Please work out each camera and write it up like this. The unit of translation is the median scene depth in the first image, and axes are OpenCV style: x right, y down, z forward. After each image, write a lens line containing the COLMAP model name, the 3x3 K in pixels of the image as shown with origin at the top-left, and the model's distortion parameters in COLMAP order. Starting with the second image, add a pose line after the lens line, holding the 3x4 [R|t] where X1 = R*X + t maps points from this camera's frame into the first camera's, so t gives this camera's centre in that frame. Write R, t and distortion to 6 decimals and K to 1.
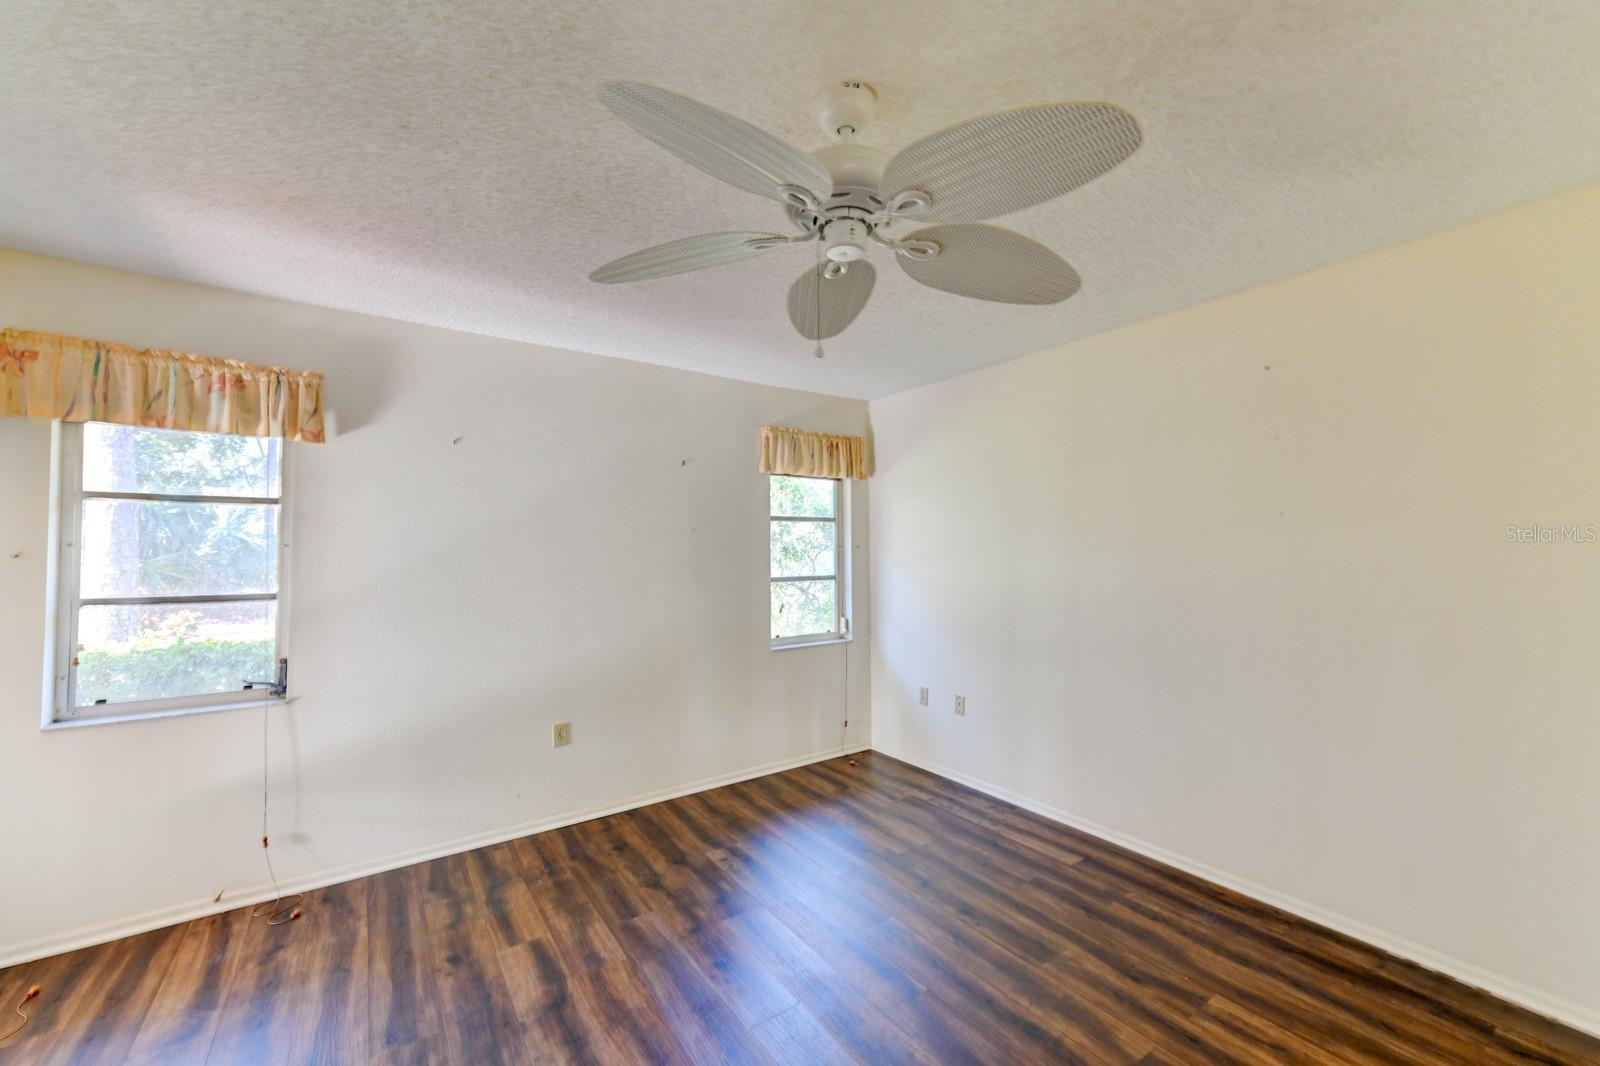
lens RADIAL K [[649.3, 0, 840.2], [0, 649.3, 523.4], [0, 0, 1]] dist [0.013613, -0.000158]
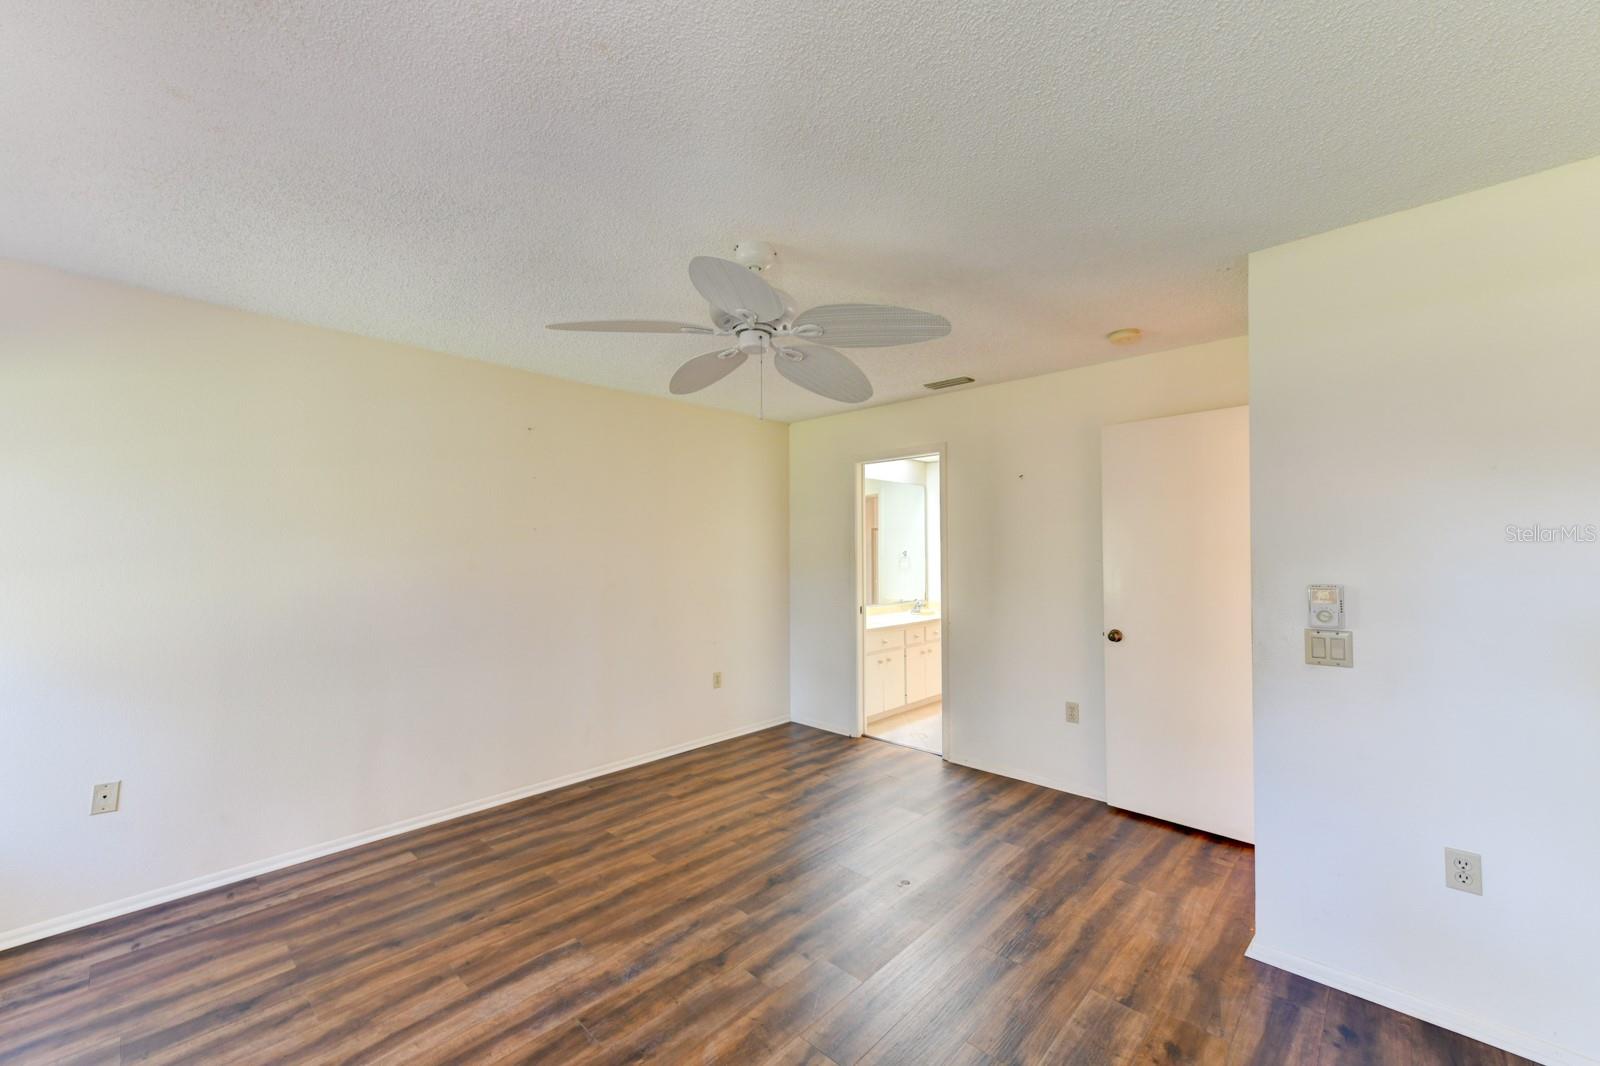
lens RADIAL K [[649.3, 0, 789.0], [0, 649.3, 537.7], [0, 0, 1]] dist [0.013613, -0.000158]
pose [[-0.173740, 0.018184, 0.984624, -0.821858], [-0.031845, 0.999203, -0.024072, 0.023983], [-0.984277, -0.035538, -0.173023, 0.655353]]
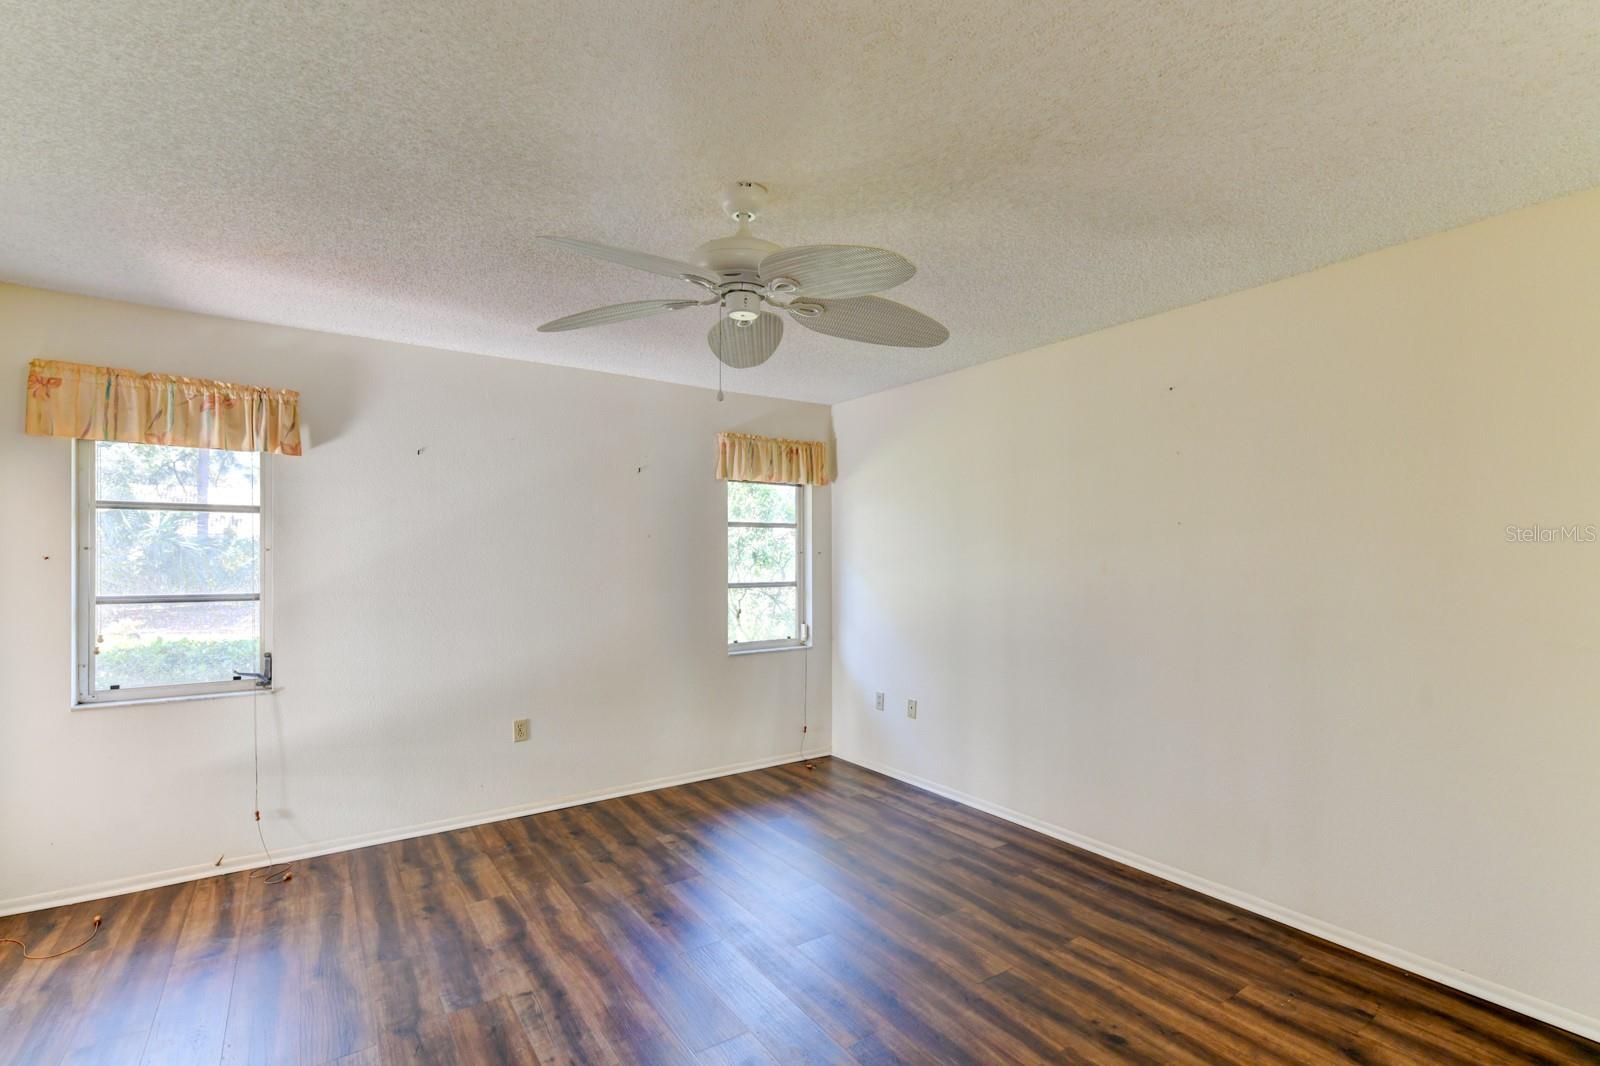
lens RADIAL K [[757.7, 0, 841.7], [0, 757.7, 545.9], [0, 0, 1]] dist [0.014659, -0.003606]
pose [[0.999949, 0.003546, -0.009506, 0.120721], [-0.003293, 0.999642, 0.026536, -0.009407], [0.009596, -0.026503, 0.999603, -0.259718]]
